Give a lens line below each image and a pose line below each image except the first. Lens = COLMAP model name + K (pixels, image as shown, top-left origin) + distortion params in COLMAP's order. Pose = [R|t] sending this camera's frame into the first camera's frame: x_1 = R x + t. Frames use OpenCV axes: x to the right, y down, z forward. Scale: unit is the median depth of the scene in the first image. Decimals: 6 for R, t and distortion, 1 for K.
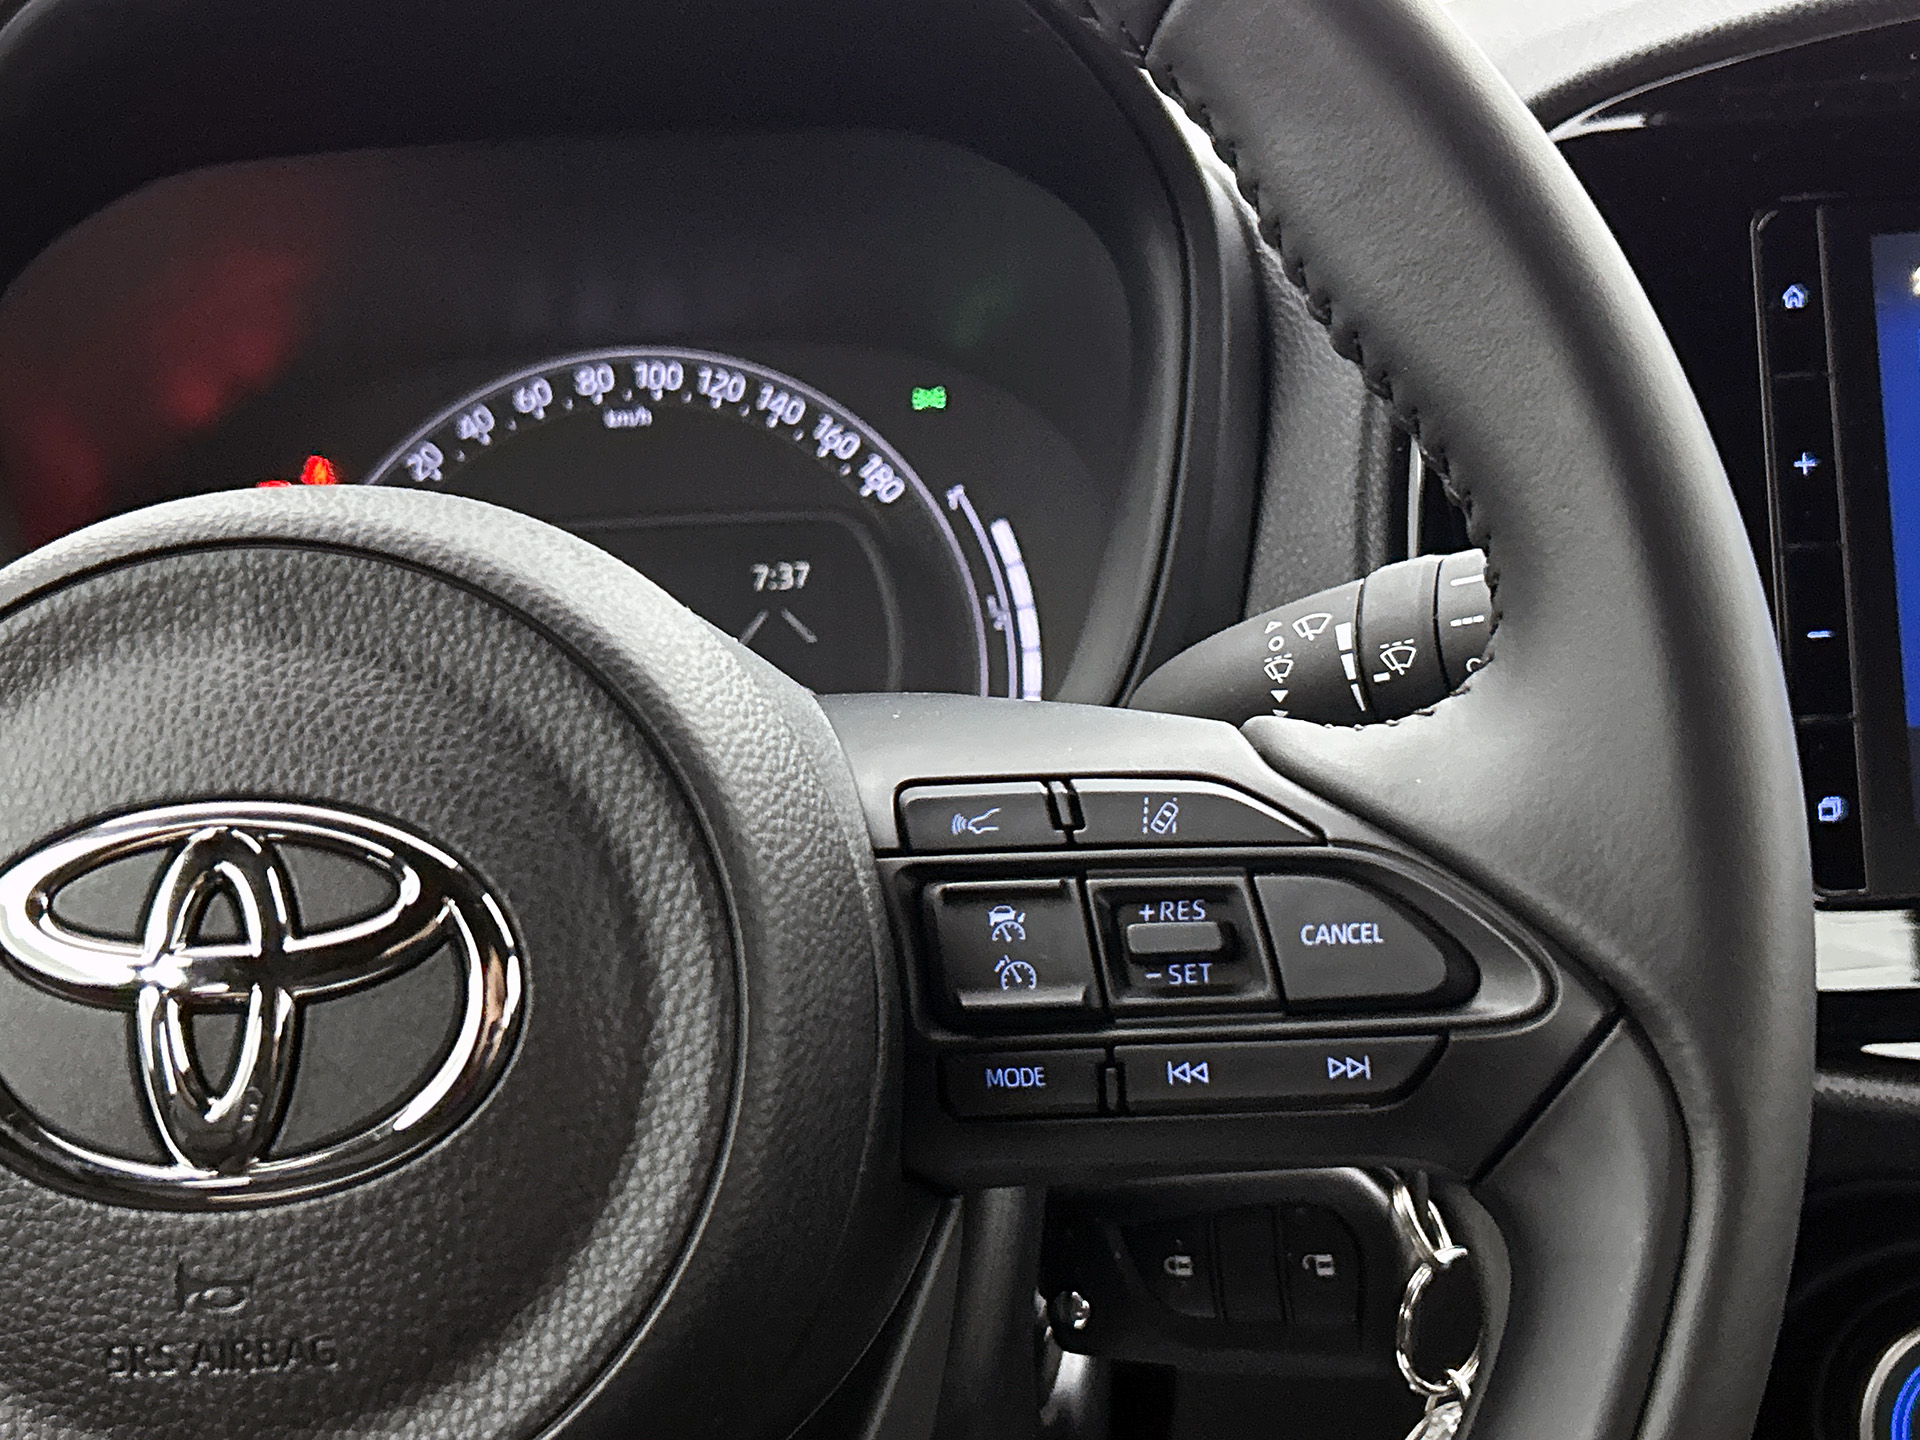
lens RADIAL K [[2536.6, 0, 1041.3], [0, 2536.6, 680.8], [0, 0, 1]] dist [0.115396, -0.327325]
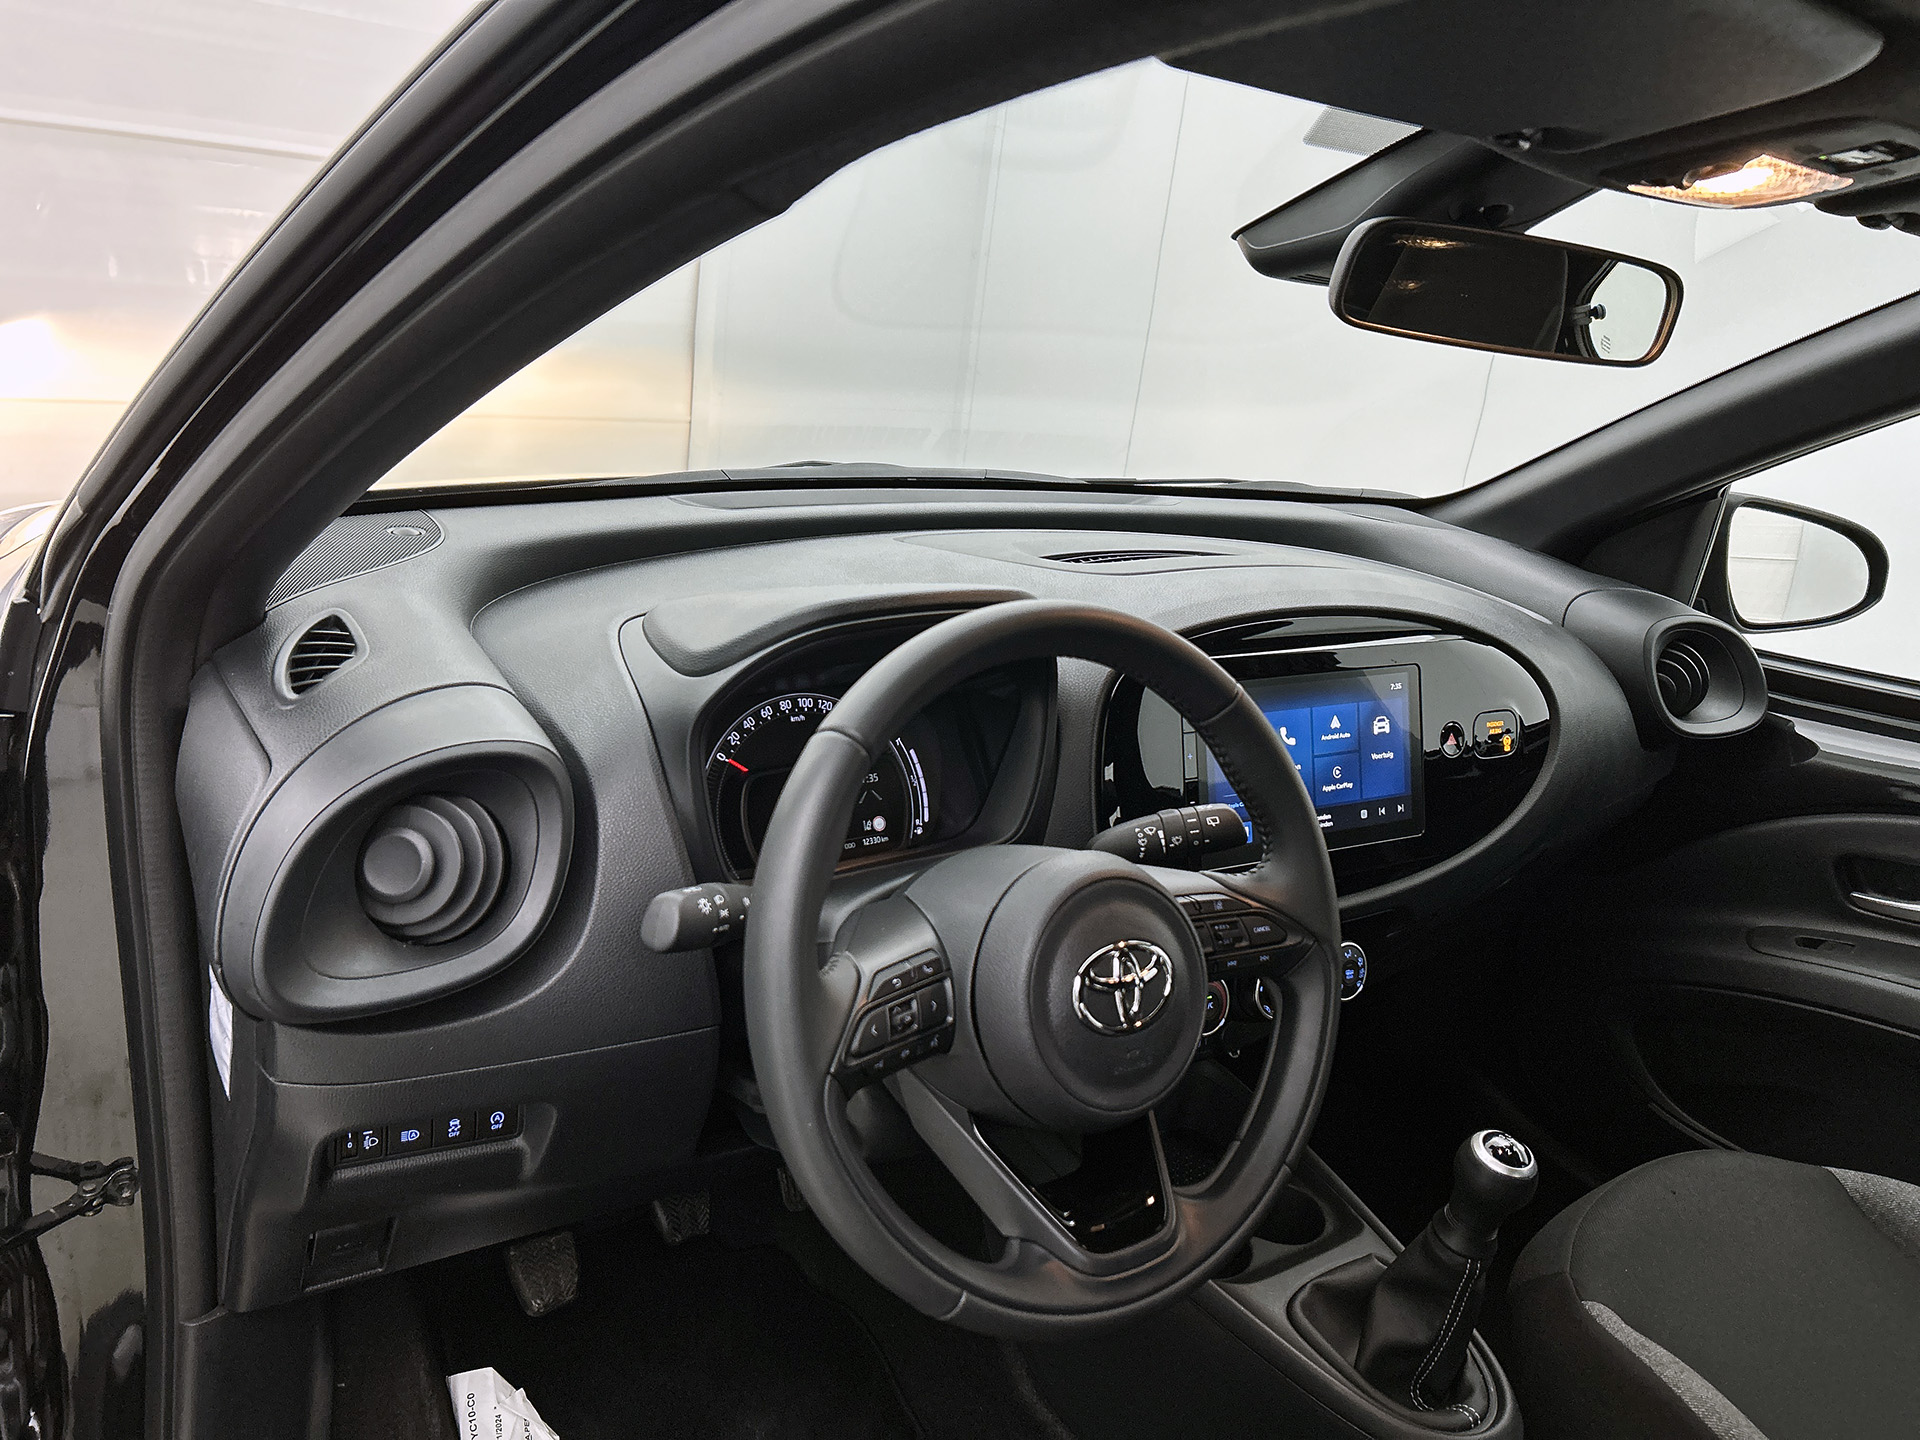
lens RADIAL K [[1457.8, 0, 960.0], [0, 1457.8, 720.0], [0, 0, 1]] dist [0.000088, -0.004019]
pose [[0.827349, -0.033255, 0.560703, -1.763330], [-0.028715, 0.994436, 0.101349, -0.519516], [-0.560954, -0.099952, 0.821791, -0.809976]]
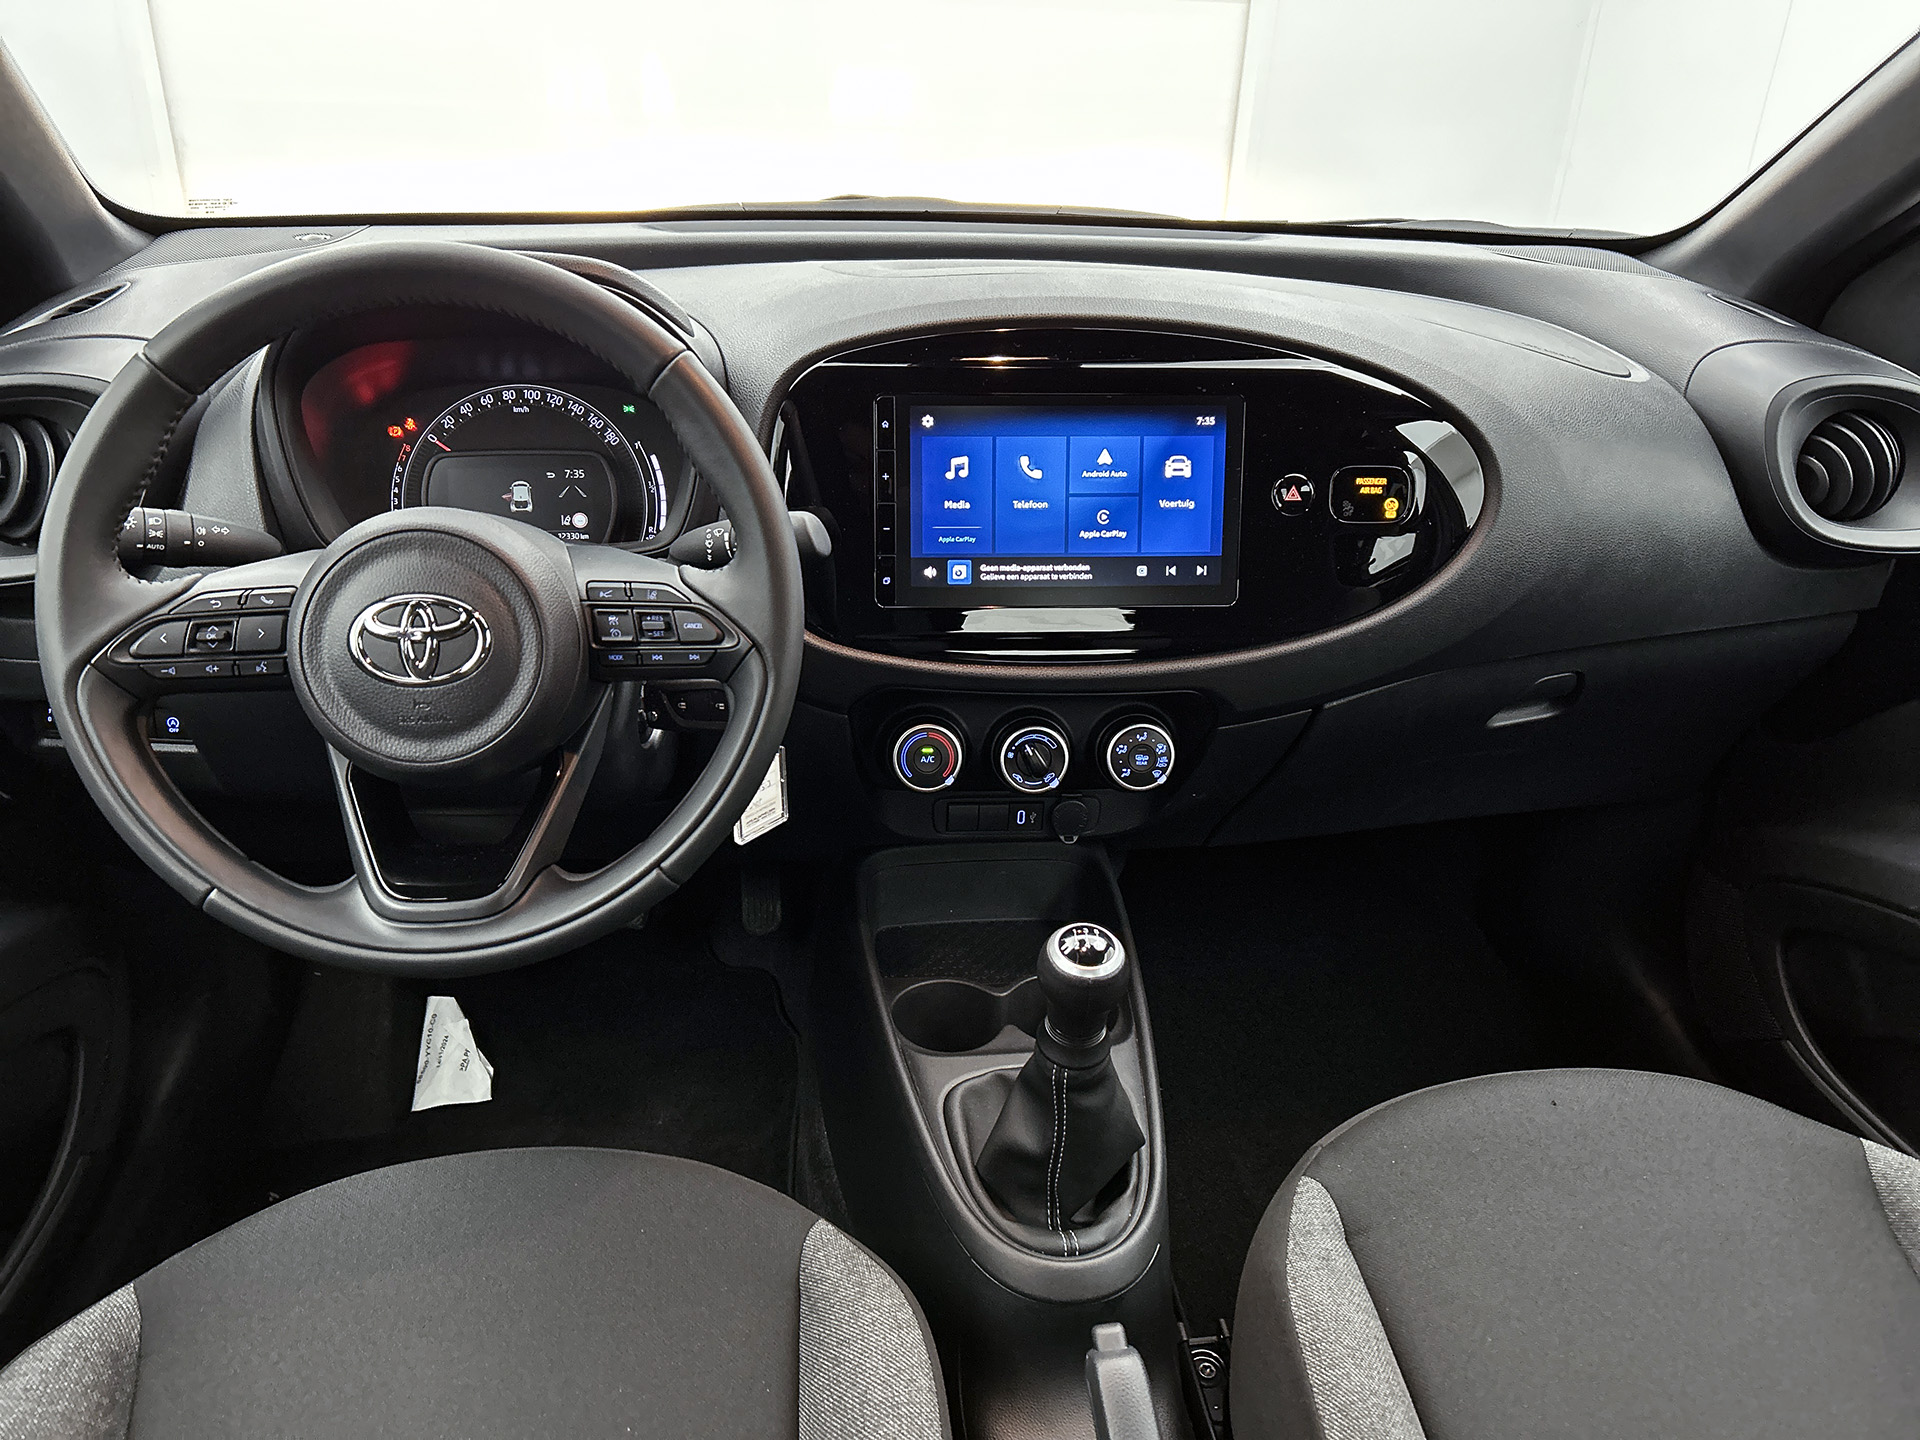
lens RADIAL K [[1443.7, 0, 963.7], [0, 1443.7, 742.9], [0, 0, 1]] dist [0.073377, -0.143021]
pose [[0.991056, 0.032234, 0.129498, 0.253346], [-0.062910, 0.968647, 0.240346, -0.317255], [-0.117691, -0.246343, 0.962010, -1.397099]]
